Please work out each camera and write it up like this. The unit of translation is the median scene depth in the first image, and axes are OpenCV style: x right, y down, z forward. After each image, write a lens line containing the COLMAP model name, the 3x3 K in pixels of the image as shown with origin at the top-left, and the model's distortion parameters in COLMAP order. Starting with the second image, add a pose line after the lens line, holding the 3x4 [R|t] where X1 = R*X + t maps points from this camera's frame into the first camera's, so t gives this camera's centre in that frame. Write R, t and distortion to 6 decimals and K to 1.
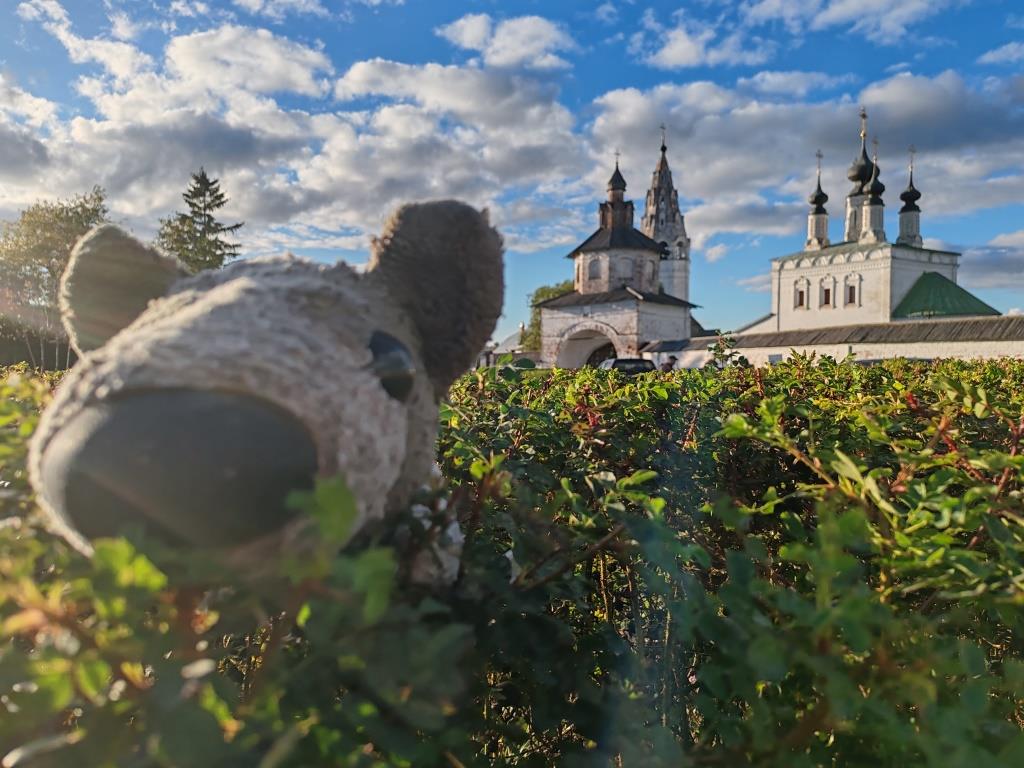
lens RADIAL K [[791.3, 0, 512.0], [0, 791.3, 384.0], [0, 0, 1]] dist [0.105668, -0.149243]
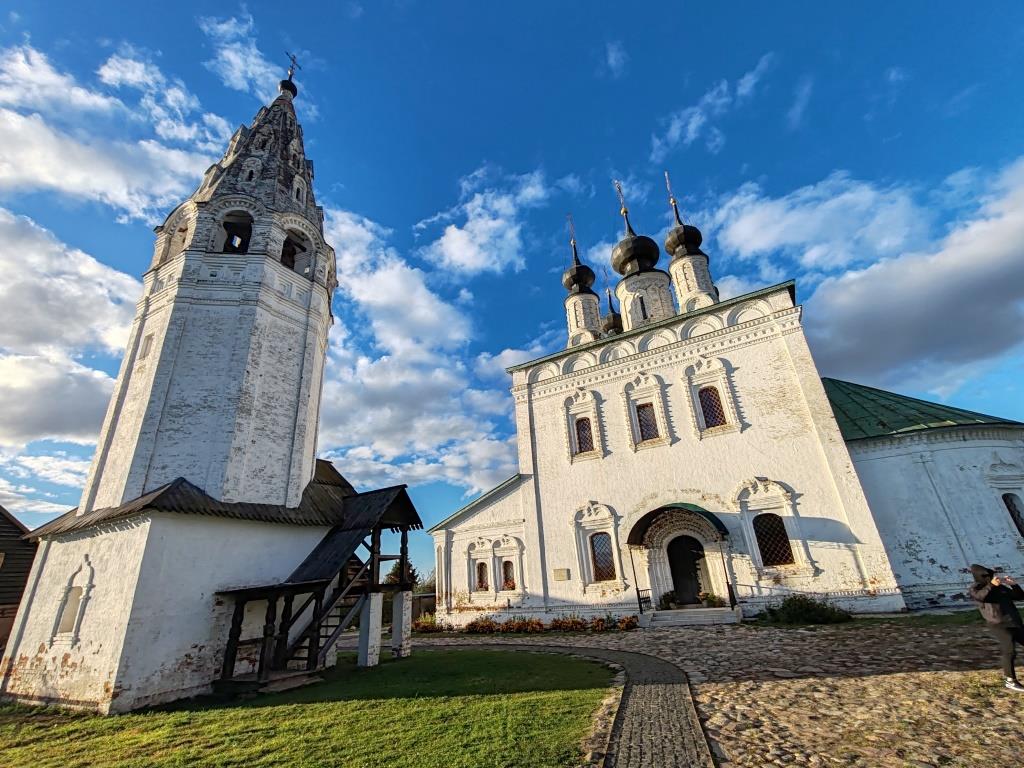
lens RADIAL K [[466.1, 0, 512.0], [0, 466.1, 384.0], [0, 0, 1]] dist [-0.004697, -0.000204]
pose [[0.898398, 0.130332, 0.419398, 0.226442], [0.073082, 0.897272, -0.435387, -0.022833], [-0.433059, 0.421801, 0.796583, 0.854031]]
